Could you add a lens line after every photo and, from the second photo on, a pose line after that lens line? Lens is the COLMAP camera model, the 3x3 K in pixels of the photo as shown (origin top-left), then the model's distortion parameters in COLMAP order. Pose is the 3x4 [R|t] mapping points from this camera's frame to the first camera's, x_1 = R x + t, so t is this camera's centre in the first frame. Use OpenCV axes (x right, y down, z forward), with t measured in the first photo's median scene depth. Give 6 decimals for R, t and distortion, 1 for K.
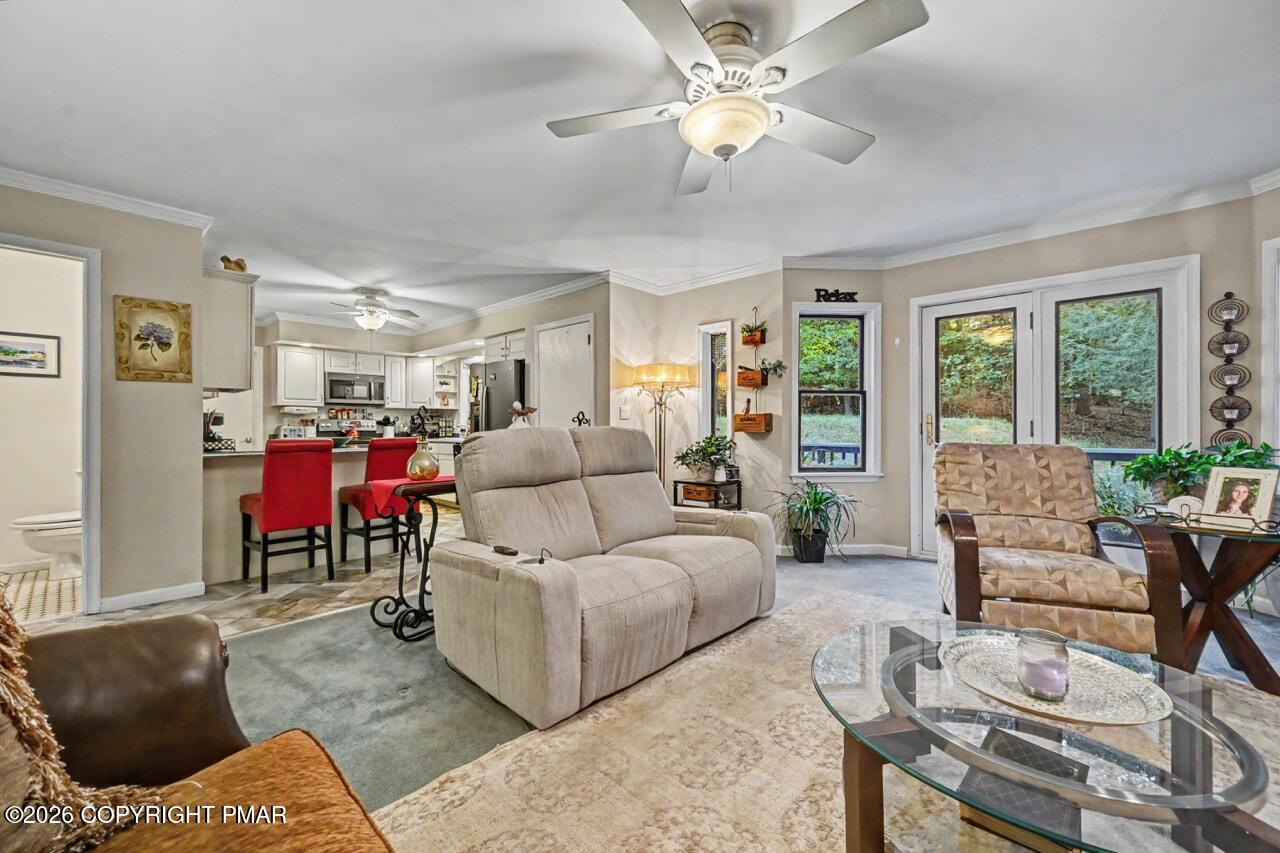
lens RADIAL K [[503.5, 0, 645.6], [0, 503.5, 430.8], [0, 0, 1]] dist [-0.001928, -0.000682]
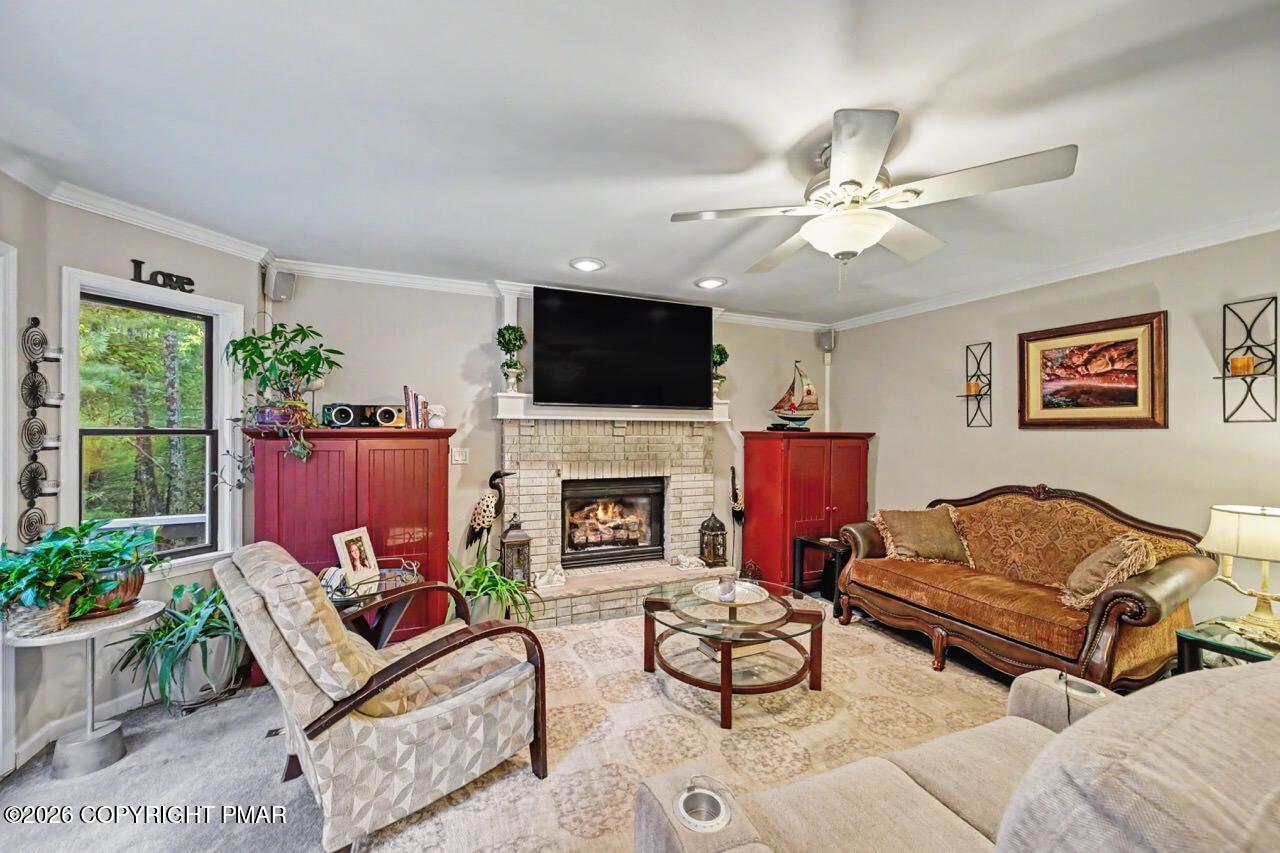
lens RADIAL K [[503.5, 0, 643.4], [0, 503.5, 433.8], [0, 0, 1]] dist [-0.001928, -0.000682]
pose [[-0.913607, -0.003323, 0.406585, 0.048081], [0.000246, 0.999962, 0.008727, -0.079706], [-0.406599, 0.008074, -0.913571, 0.894231]]
